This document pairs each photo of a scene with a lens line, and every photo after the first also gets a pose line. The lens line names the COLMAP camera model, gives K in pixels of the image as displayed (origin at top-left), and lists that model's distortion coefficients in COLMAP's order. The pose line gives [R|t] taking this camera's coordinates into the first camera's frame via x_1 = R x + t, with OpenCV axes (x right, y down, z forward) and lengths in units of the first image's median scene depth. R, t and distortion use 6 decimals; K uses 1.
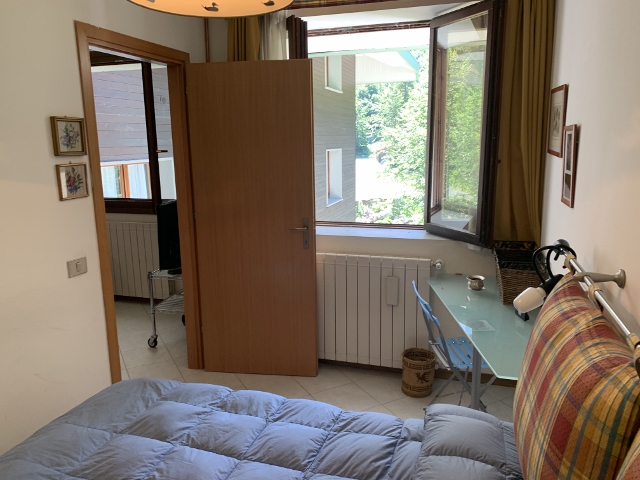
lens RADIAL K [[493.3, 0, 326.5], [0, 493.3, 233.3], [0, 0, 1]] dist [0.033262, -0.014451]
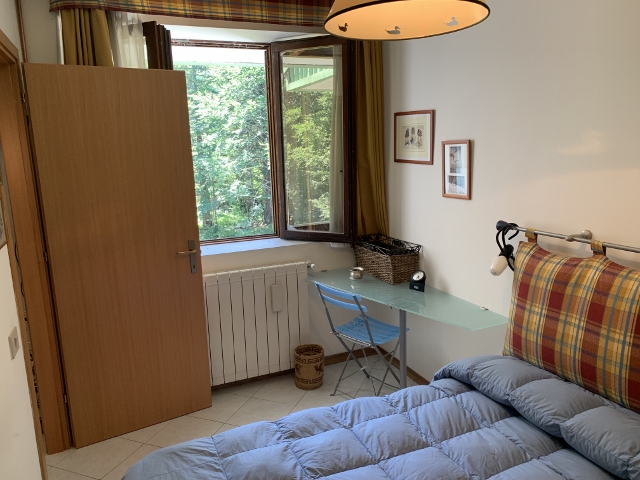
lens RADIAL K [[489.0, 0, 323.2], [0, 489.0, 238.7], [0, 0, 1]] dist [0.086912, -0.106753]
pose [[0.767653, -0.134742, 0.626541, -0.750198], [0.144578, 0.988856, 0.035519, -0.054729], [-0.624344, 0.063318, 0.778579, 0.206663]]
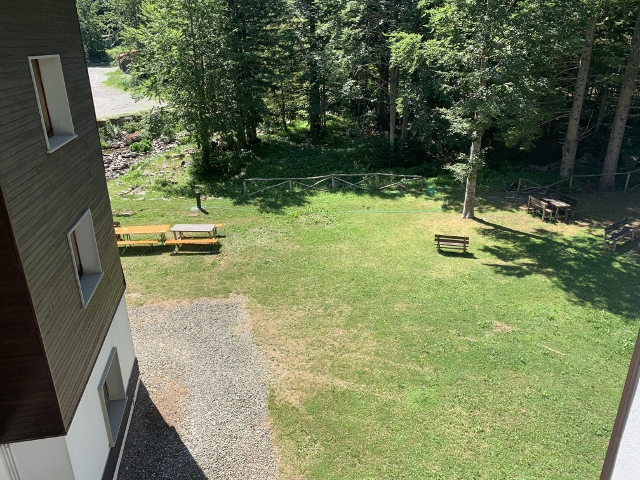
lens RADIAL K [[493.8, 0, 320.0], [0, 493.8, 240.0], [0, 0, 1]] dist [0.041631, -0.063082]
pose [[0.894165, -0.161659, 0.417536, 0.176374], [0.081115, 0.975601, 0.204019, -0.322206], [-0.440330, -0.148558, 0.885460, 1.898334]]
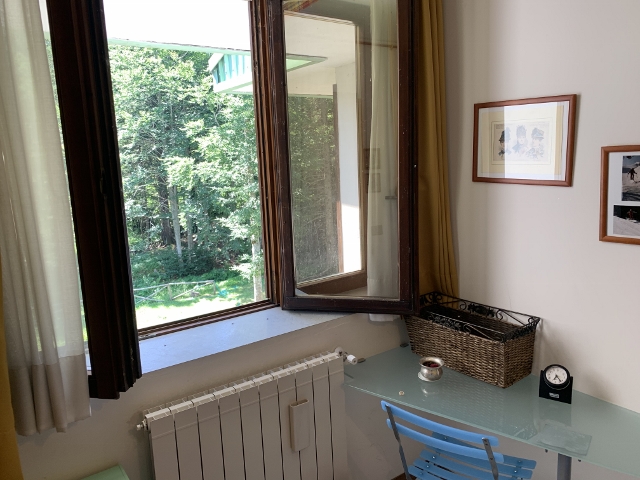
lens RADIAL K [[493.3, 0, 326.5], [0, 493.3, 233.3], [0, 0, 1]] dist [0.033262, -0.014451]
pose [[0.614085, -0.137956, 0.777089, -0.484379], [0.182548, 0.982733, 0.030208, -0.215283], [-0.767838, 0.123306, 0.628665, 1.006435]]
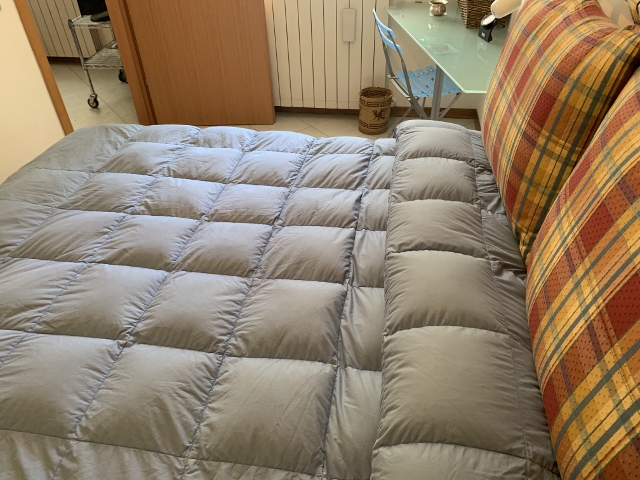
lens RADIAL K [[491.8, 0, 326.7], [0, 491.8, 234.9], [0, 0, 1]] dist [0.038389, -0.038262]
pose [[0.990406, -0.093987, 0.101302, -0.068619], [0.038467, 0.891615, 0.451157, 0.080171], [-0.132725, -0.442932, 0.886676, -0.001095]]
